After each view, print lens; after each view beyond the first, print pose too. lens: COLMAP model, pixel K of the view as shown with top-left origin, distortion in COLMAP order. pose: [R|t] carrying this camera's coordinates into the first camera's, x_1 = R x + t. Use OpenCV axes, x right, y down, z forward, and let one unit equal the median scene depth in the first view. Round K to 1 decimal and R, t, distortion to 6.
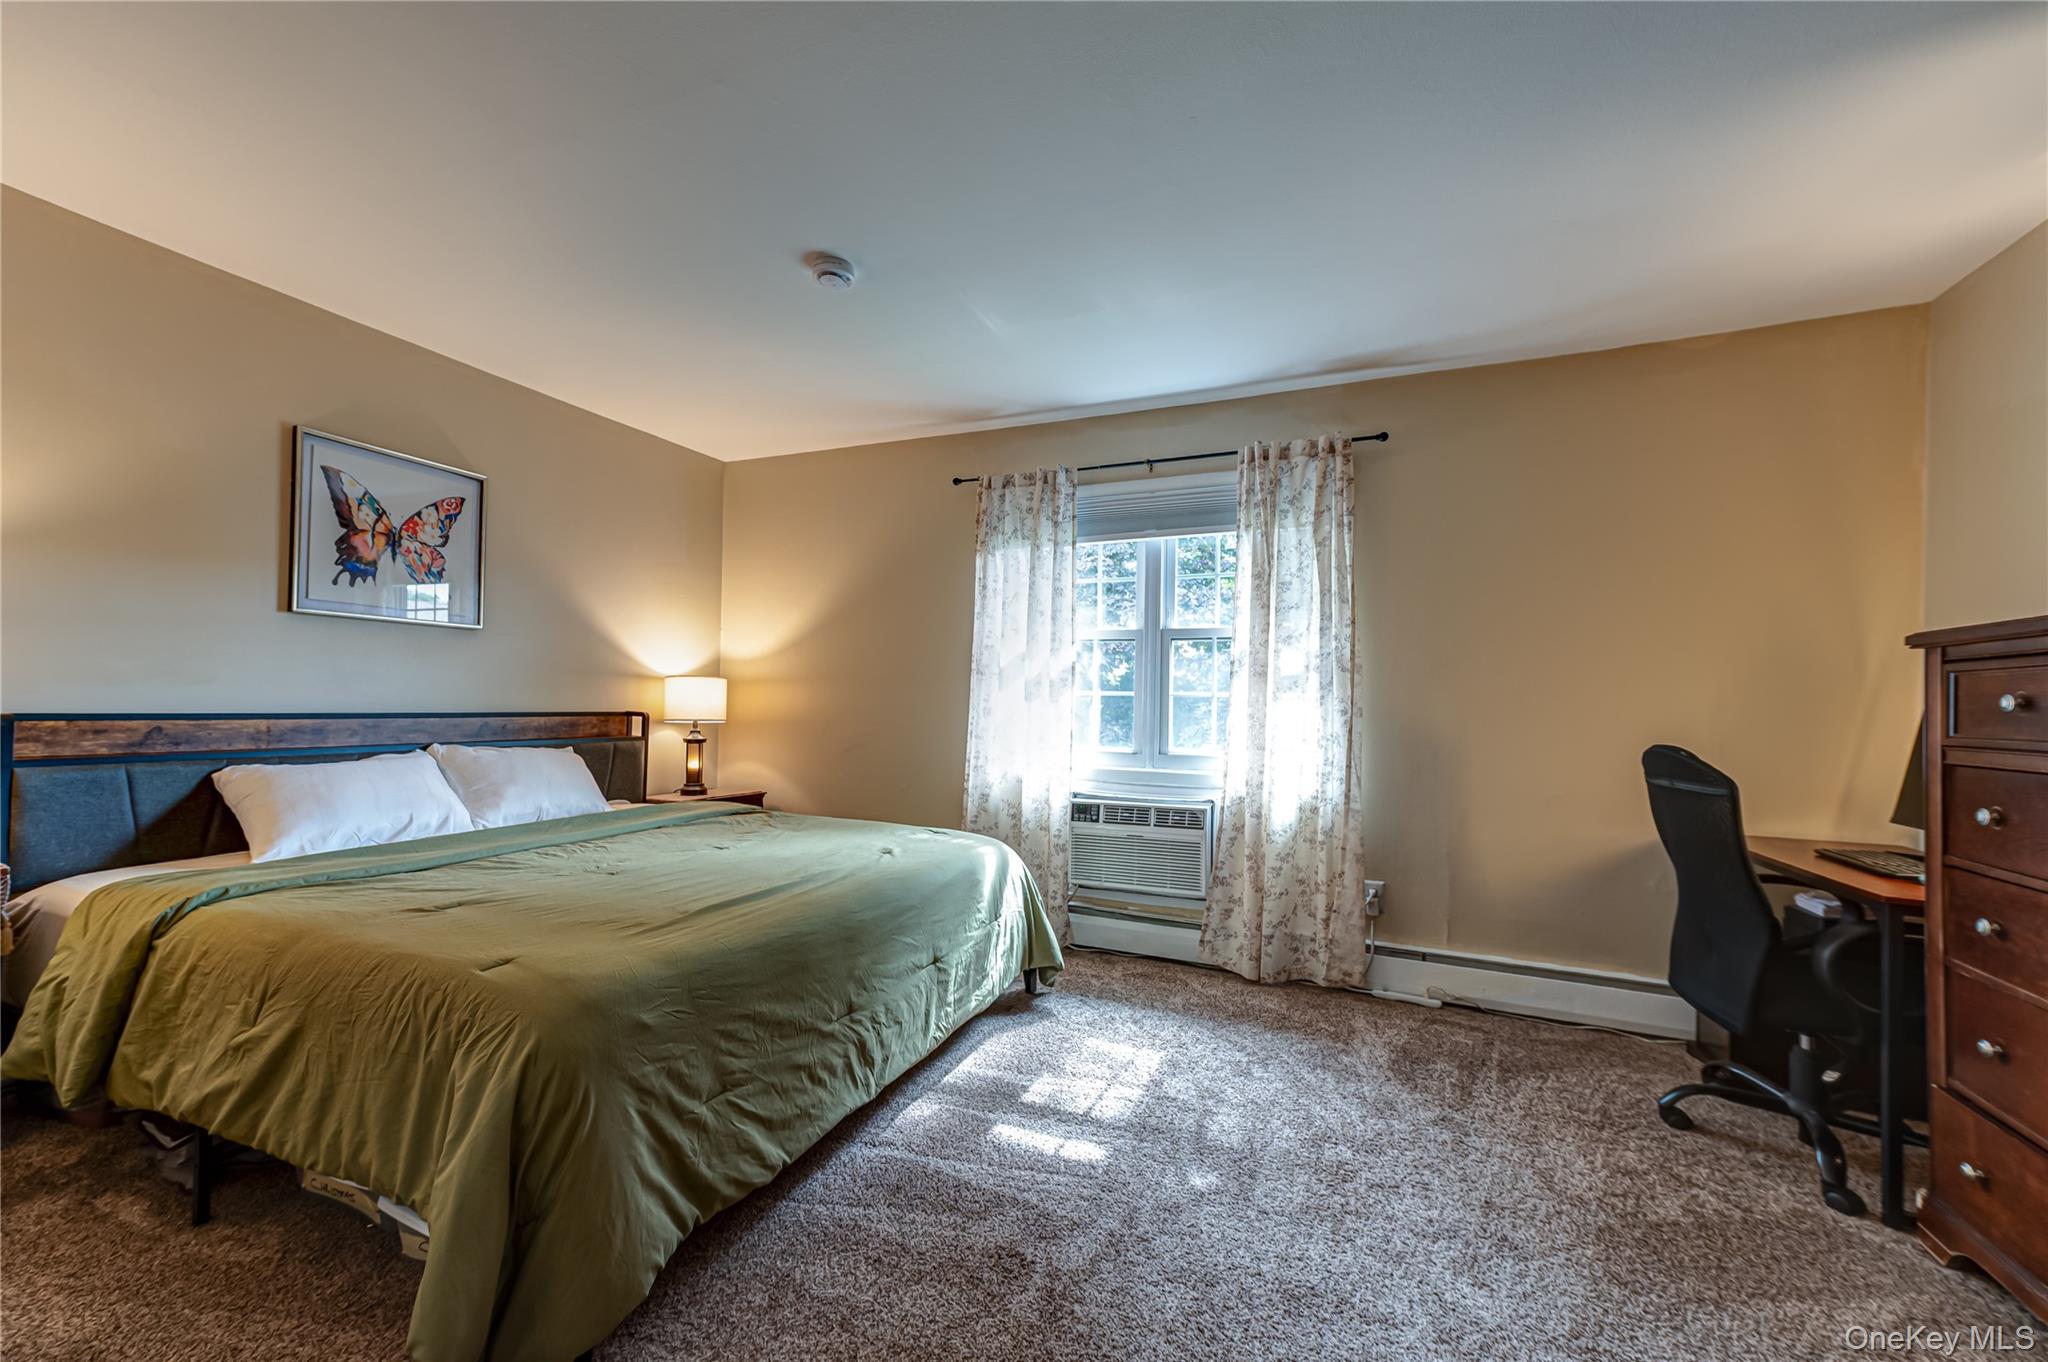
lens RADIAL K [[799.8, 0, 1018.9], [0, 799.8, 692.3], [0, 0, 1]] dist [0.016139, -0.000662]
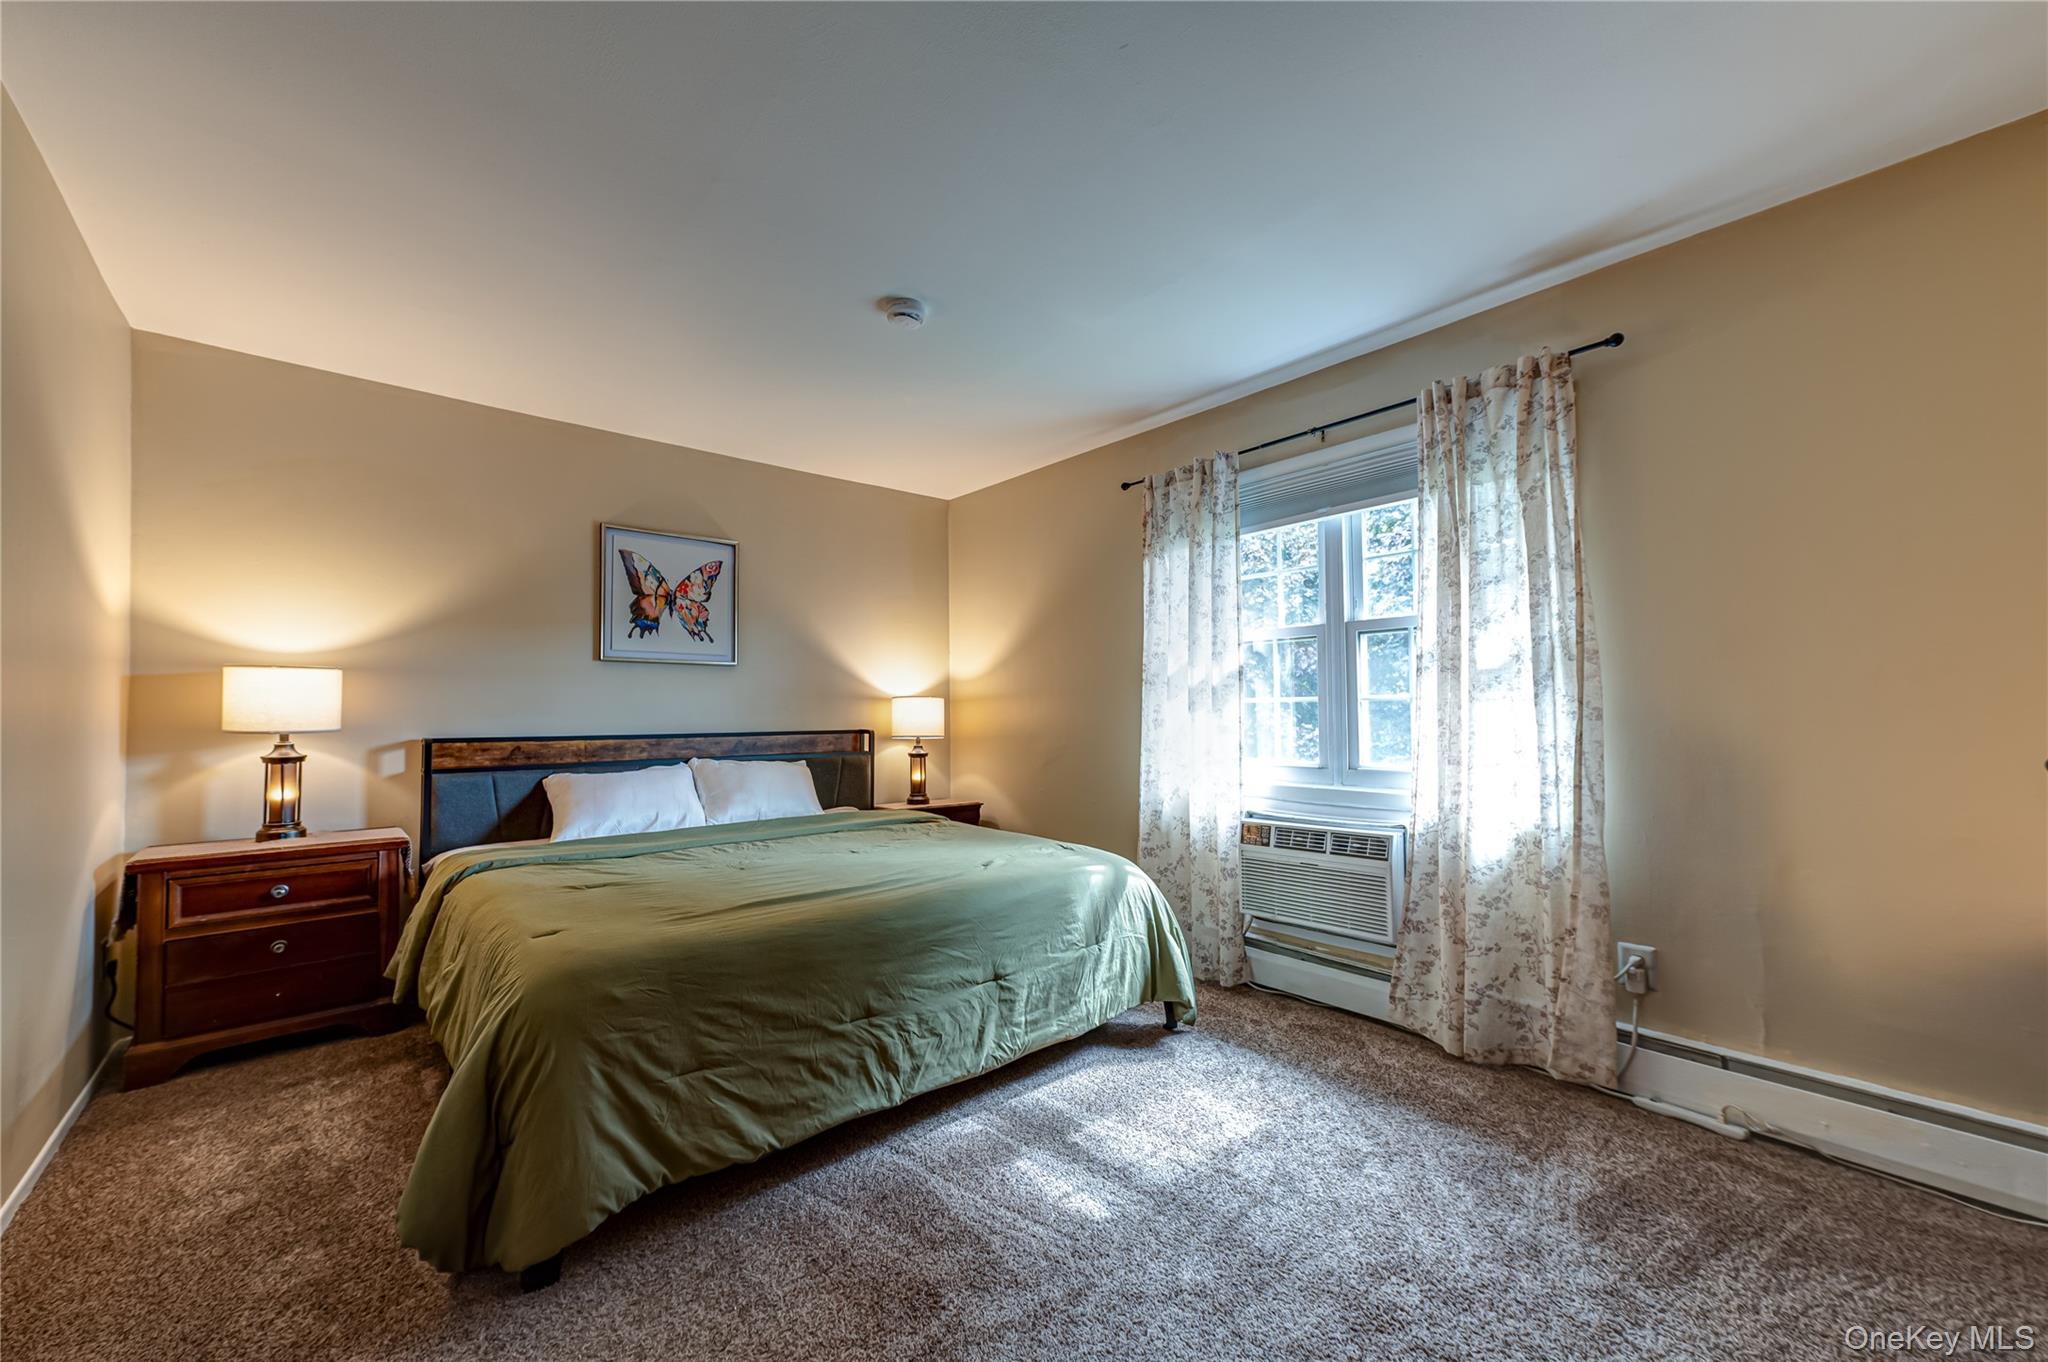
lens RADIAL K [[799.8, 0, 1018.9], [0, 799.8, 692.3], [0, 0, 1]] dist [0.016139, -0.000662]
pose [[0.897135, -0.038179, -0.440104, 0.276579], [0.030236, 0.999229, -0.025047, 0.007518], [0.440721, 0.009164, 0.897597, 0.094676]]
